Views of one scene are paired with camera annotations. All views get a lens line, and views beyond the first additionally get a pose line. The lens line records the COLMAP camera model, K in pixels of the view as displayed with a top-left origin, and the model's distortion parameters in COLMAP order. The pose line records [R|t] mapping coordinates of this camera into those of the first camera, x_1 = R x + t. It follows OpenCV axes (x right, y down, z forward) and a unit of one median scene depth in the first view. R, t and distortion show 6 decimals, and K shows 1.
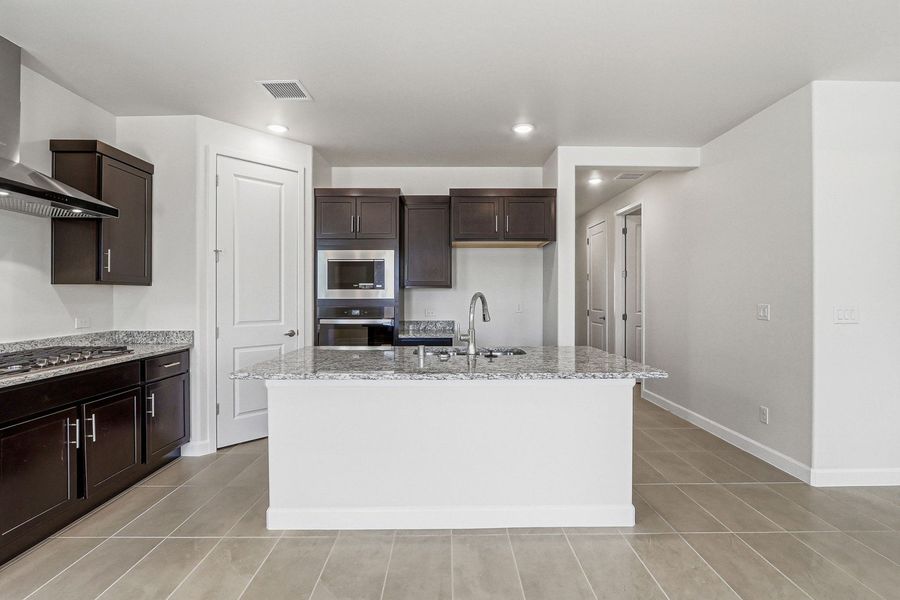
lens RADIAL K [[423.0, 0, 450.0], [0, 423.0, 300.0], [0, 0, 1]] dist [-0.016904, 0.000446]
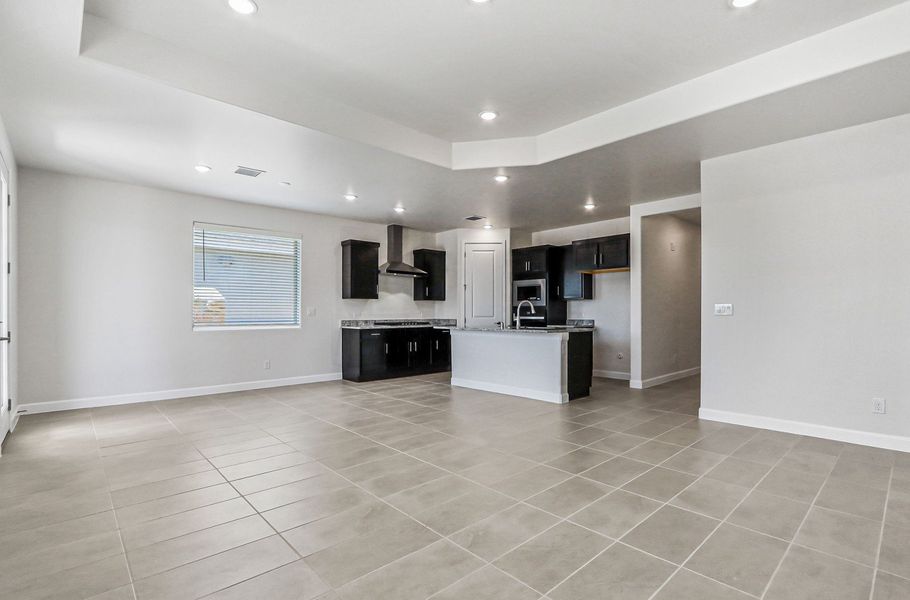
lens RADIAL K [[427.2, 0, 457.1], [0, 427.2, 316.1], [0, 0, 1]] dist [-0.000482, -0.000028]
pose [[0.668085, 0.005487, -0.744064, 1.148882], [-0.009481, 0.999954, -0.001139, 0.055940], [0.744024, 0.007815, 0.668107, -0.594919]]
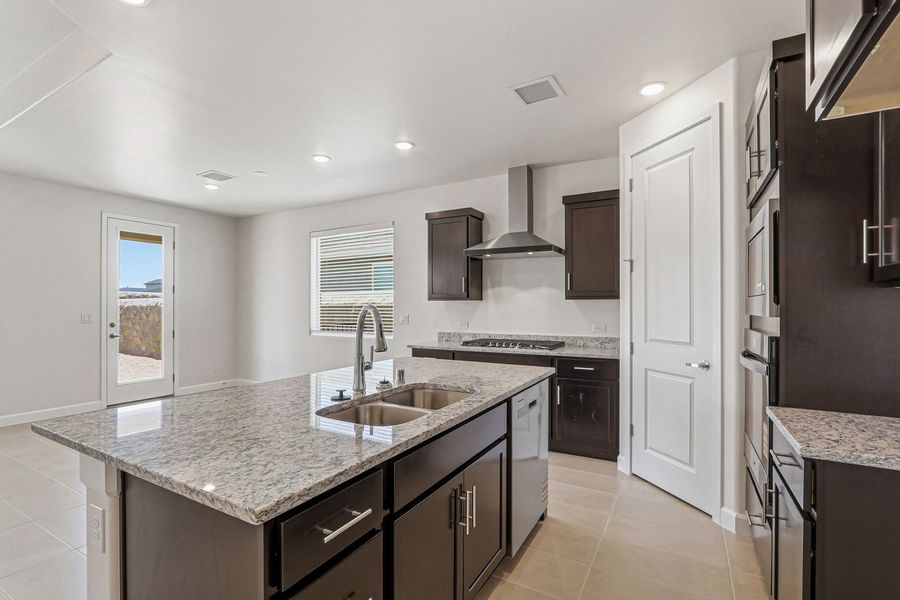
lens RADIAL K [[423.0, 0, 450.0], [0, 423.0, 300.0], [0, 0, 1]] dist [-0.016904, 0.000446]
pose [[-0.497413, -0.009248, -0.867465, 0.448400], [-0.007366, 0.999952, -0.006437, -0.019027], [0.867483, 0.003188, -0.497457, 1.095522]]
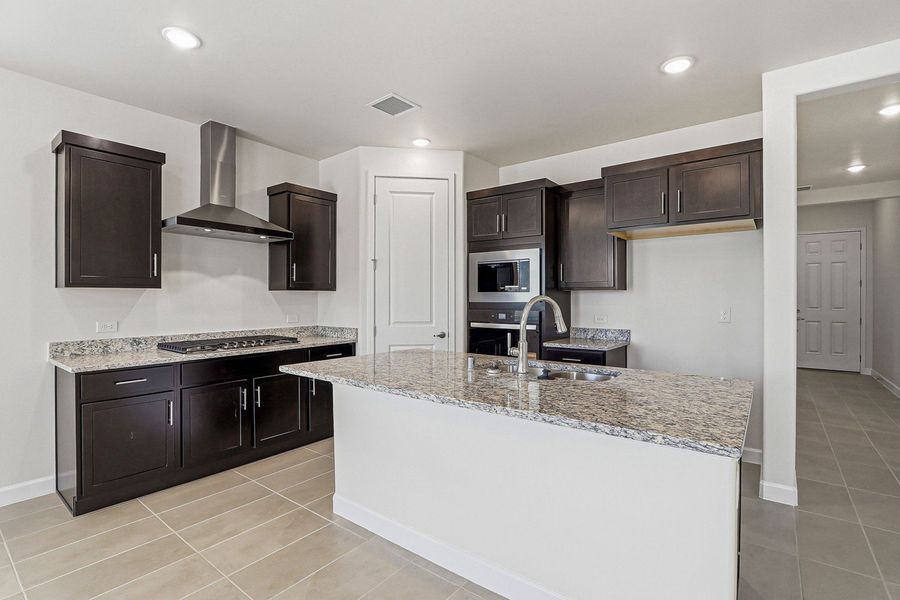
lens RADIAL K [[423.0, 0, 450.0], [0, 423.0, 300.0], [0, 0, 1]] dist [-0.016904, 0.000446]
pose [[0.784984, 0.003186, -0.619508, 0.321543], [-0.006504, 0.999974, -0.003098, -0.004435], [0.619482, 0.006461, 0.784985, 0.212143]]
